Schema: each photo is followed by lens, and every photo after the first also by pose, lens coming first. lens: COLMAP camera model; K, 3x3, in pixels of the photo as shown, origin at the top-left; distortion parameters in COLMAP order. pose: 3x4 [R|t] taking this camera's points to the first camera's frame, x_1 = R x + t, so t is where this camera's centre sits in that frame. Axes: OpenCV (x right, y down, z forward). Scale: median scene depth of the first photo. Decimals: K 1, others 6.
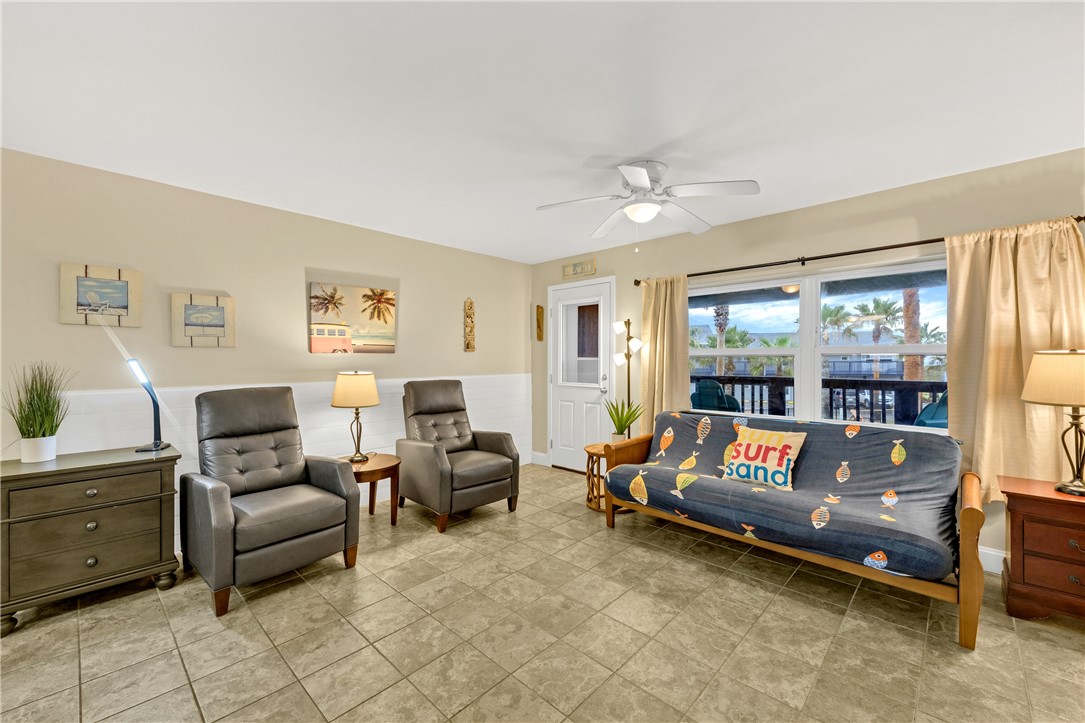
lens RADIAL K [[443.9, 0, 535.0], [0, 443.9, 364.8], [0, 0, 1]] dist [0.010870, -0.000158]
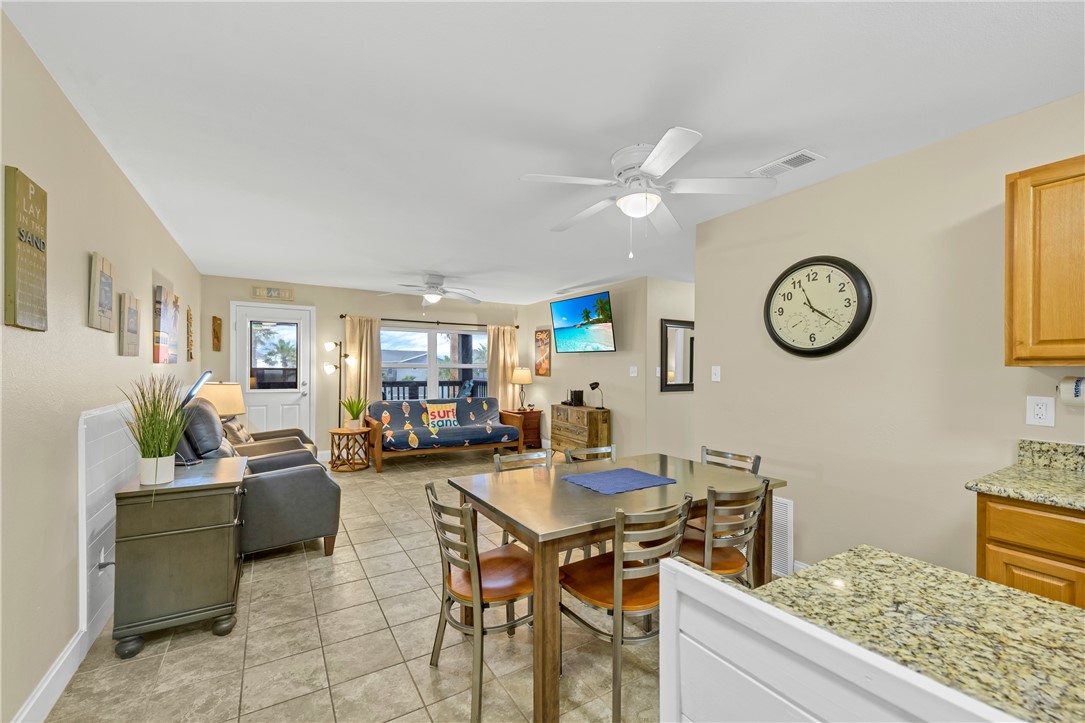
lens RADIAL K [[426.6, 0, 547.7], [0, 426.6, 379.7], [0, 0, 1]] dist [0.011081, -0.000093]
pose [[0.253078, -0.022147, 0.967192, -1.339968], [0.005914, 0.999755, 0.021345, -0.007724], [-0.967428, 0.000318, 0.253147, 0.004231]]
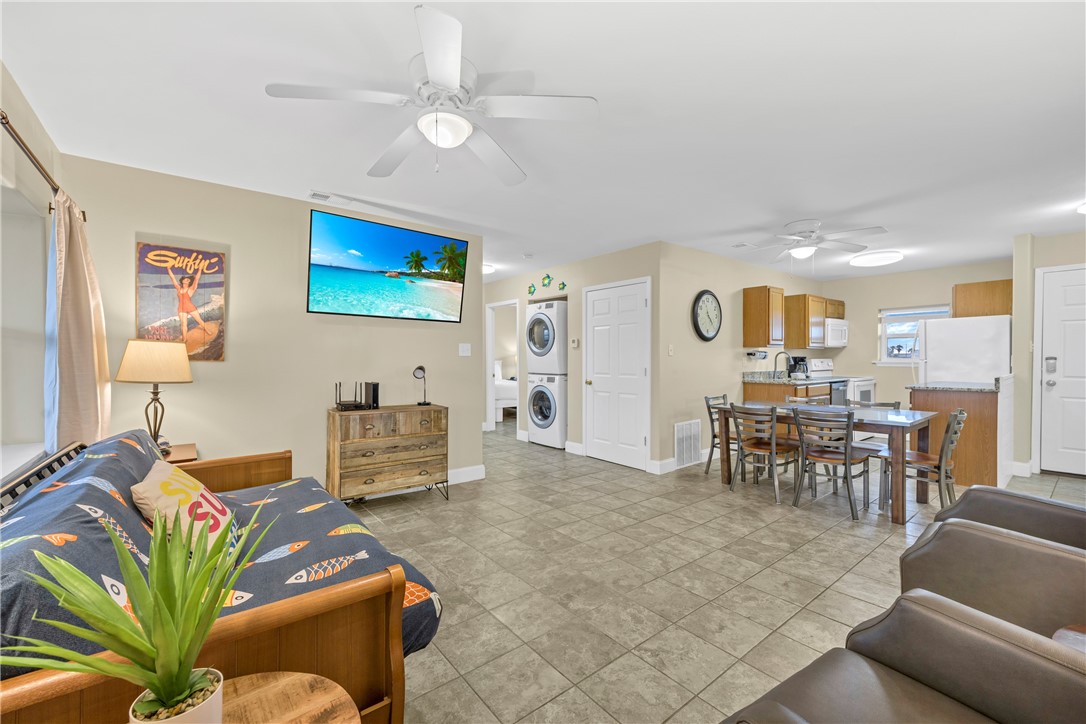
lens RADIAL K [[450.2, 0, 519.4], [0, 450.2, 367.2], [0, 0, 1]] dist [-0.003513, -0.000704]
pose [[-0.985551, -0.000855, 0.169377, 0.007750], [0.004749, 0.999455, 0.032681, 0.007714], [-0.169313, 0.033013, -0.985009, 1.505416]]
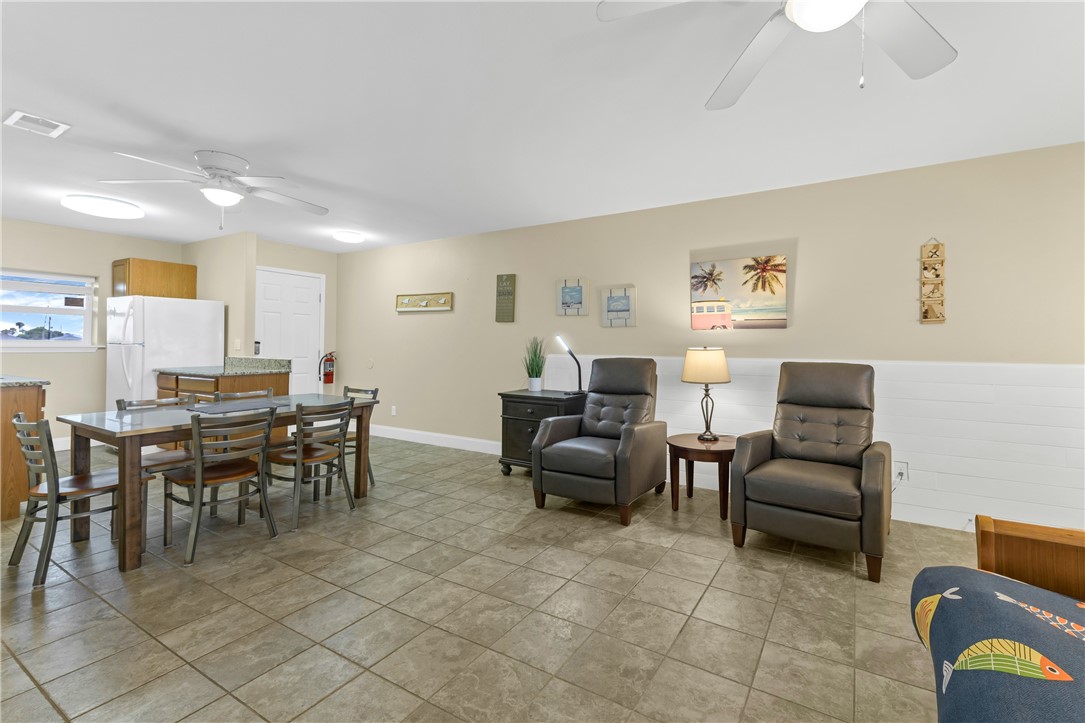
lens RADIAL K [[459.2, 0, 587.4], [0, 459.2, 341.3], [0, 0, 1]] dist [0.019054, -0.000372]
pose [[0.246179, -0.006466, -0.969203, 0.586062], [-0.021693, 0.999690, -0.012180, 0.023072], [0.968982, 0.024023, 0.245962, 0.569832]]
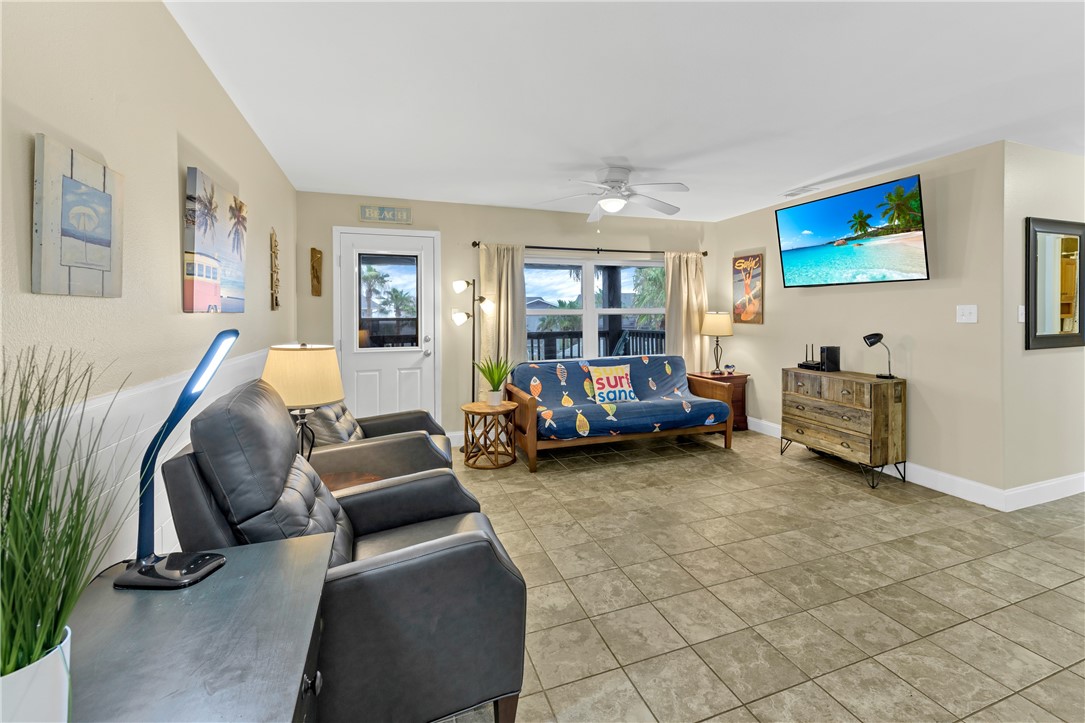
lens RADIAL K [[466.6, 0, 584.0], [0, 466.6, 324.8], [0, 0, 1]] dist [0.012403, -0.000176]
pose [[0.414602, -0.023157, 0.909708, -0.920659], [0.021518, 0.999646, 0.015639, -0.014294], [-0.909748, 0.013091, 0.414953, 0.458619]]
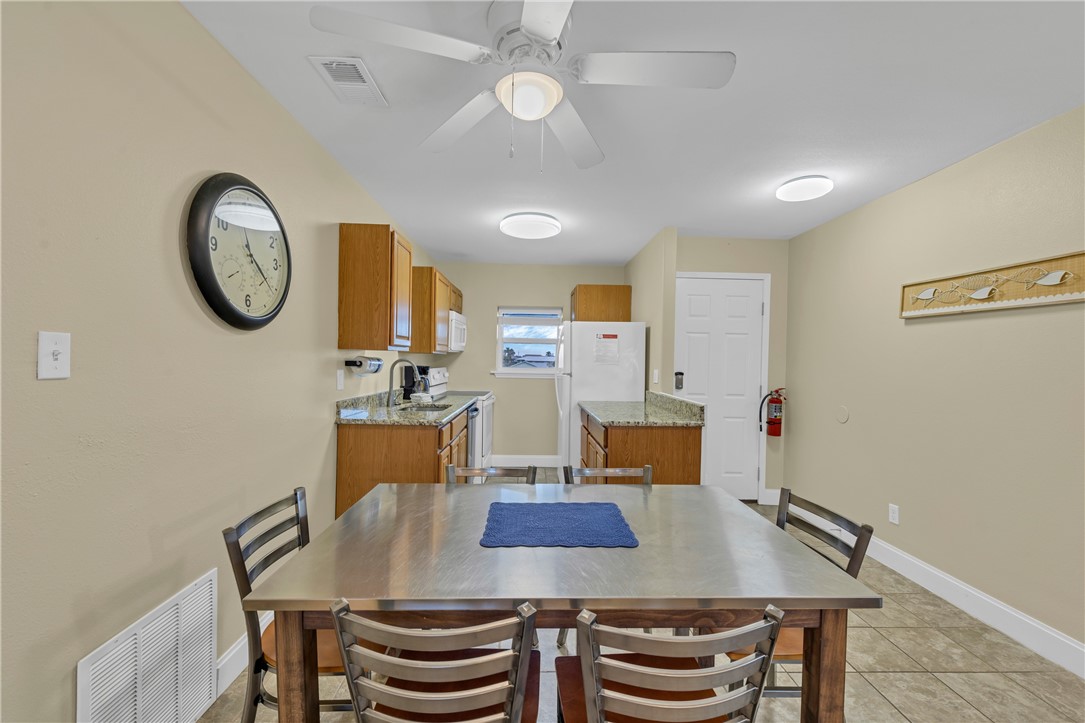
lens RADIAL K [[435.2, 0, 542.5], [0, 435.2, 361.5], [0, 0, 1]] dist [0.003576, -0.000018]
pose [[-0.710150, -0.009901, -0.703980, -0.275288], [-0.028190, 0.999499, 0.014380, -0.008188], [0.703485, 0.030057, -0.710074, 0.395336]]
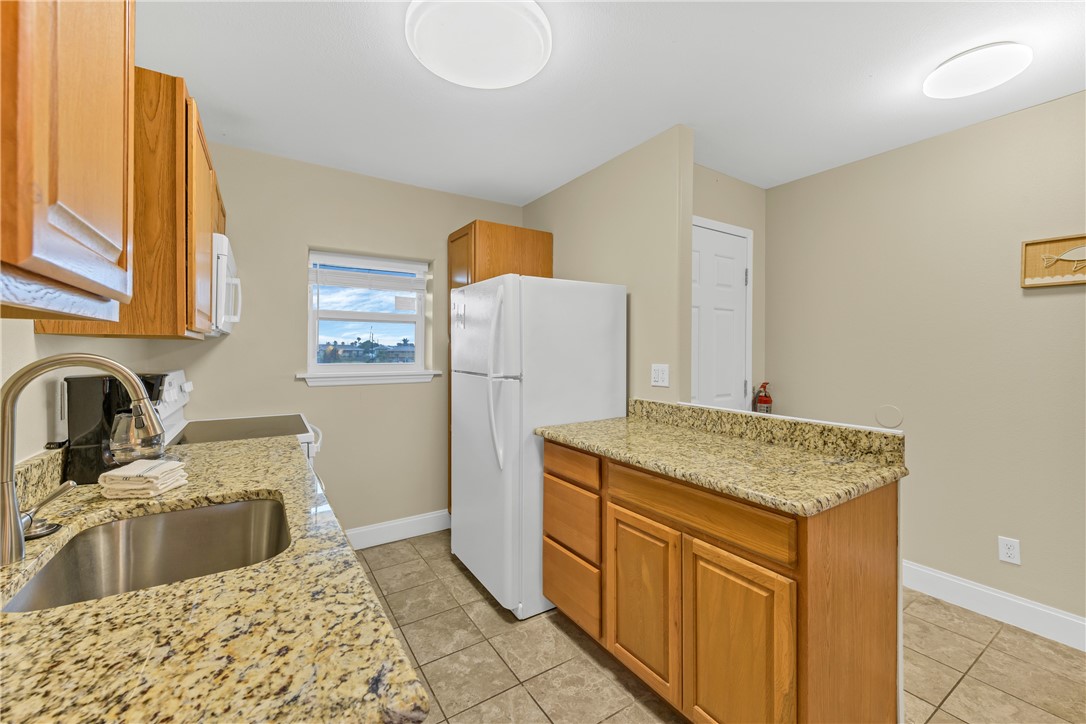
lens RADIAL K [[440.0, 0, 539.4], [0, 440.0, 349.3], [0, 0, 1]] dist [0.006673, 0.000024]
pose [[-0.237635, -0.002363, -0.971352, -0.590304], [-0.016547, 0.999862, 0.001616, 0.001278], [0.971214, 0.016457, -0.237641, -0.265598]]
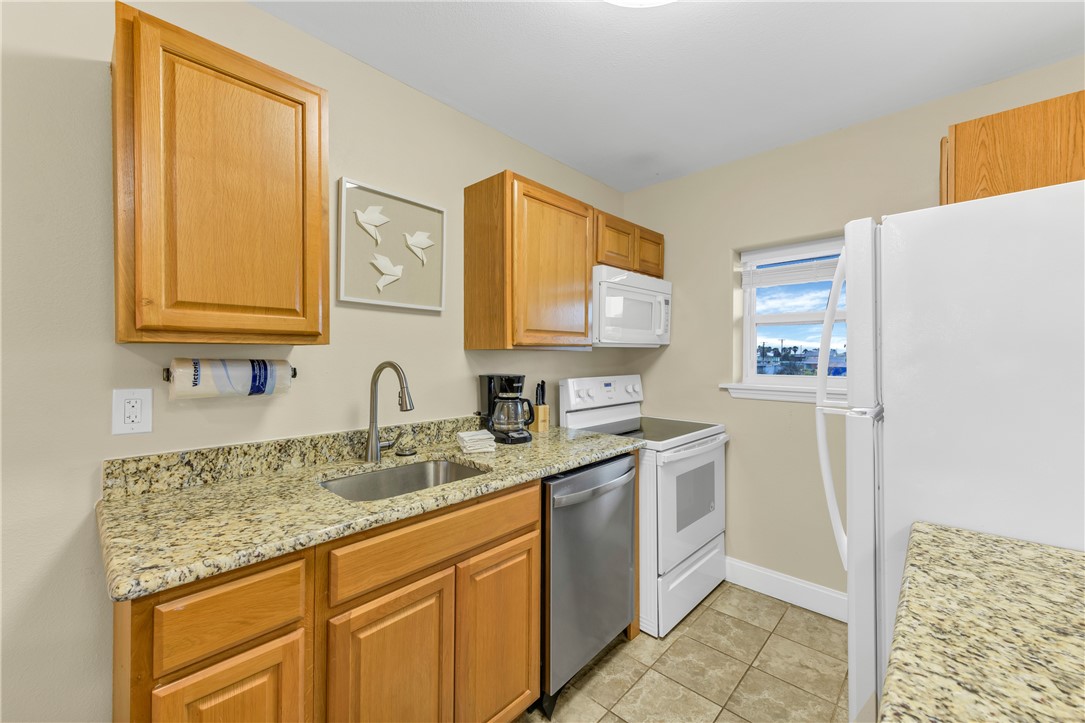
lens RADIAL K [[437.6, 0, 543.8], [0, 437.6, 352.7], [0, 0, 1]] dist [0.010305, -0.000279]
pose [[-0.999951, -0.003122, -0.009356, -0.962031], [-0.003177, 0.999978, 0.005905, -0.003983], [0.009338, 0.005935, -0.999939, -0.099112]]
